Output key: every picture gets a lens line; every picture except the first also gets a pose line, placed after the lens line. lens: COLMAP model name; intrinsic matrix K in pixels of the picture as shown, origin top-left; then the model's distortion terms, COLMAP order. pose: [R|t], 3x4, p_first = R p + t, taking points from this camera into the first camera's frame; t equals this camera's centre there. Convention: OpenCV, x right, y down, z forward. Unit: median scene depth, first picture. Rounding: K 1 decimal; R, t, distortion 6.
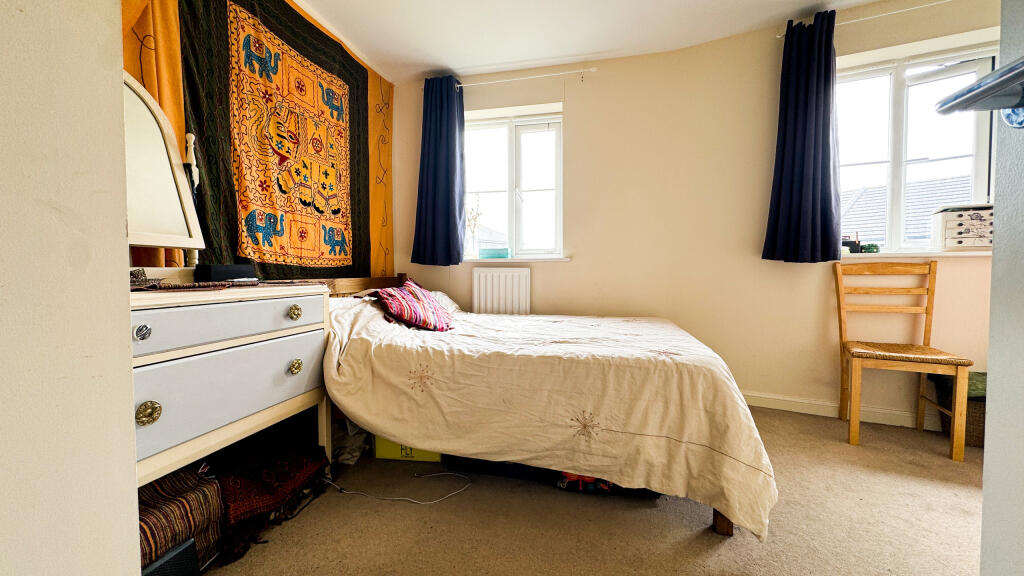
lens RADIAL K [[399.8, 0, 513.1], [0, 399.8, 287.7], [0, 0, 1]] dist [-0.001370, -0.000034]
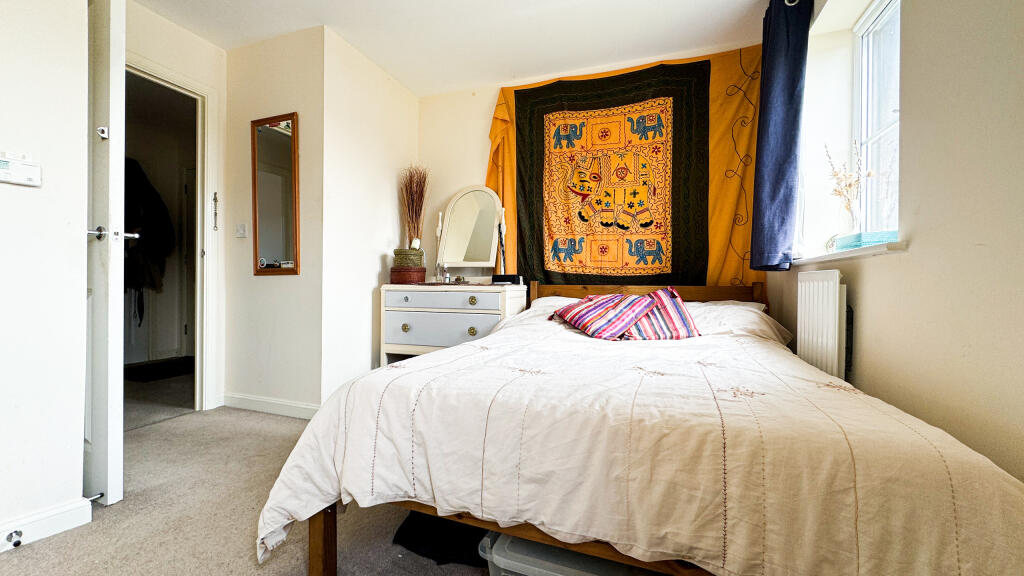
lens RADIAL K [[399.8, 0, 509.0], [0, 399.8, 285.9], [0, 0, 1]] dist [-0.001370, -0.000034]
pose [[-0.103459, 0.007379, -0.994606, 0.757965], [-0.047909, 0.998775, 0.012394, -0.021272], [0.993479, 0.048933, -0.102979, 0.840416]]
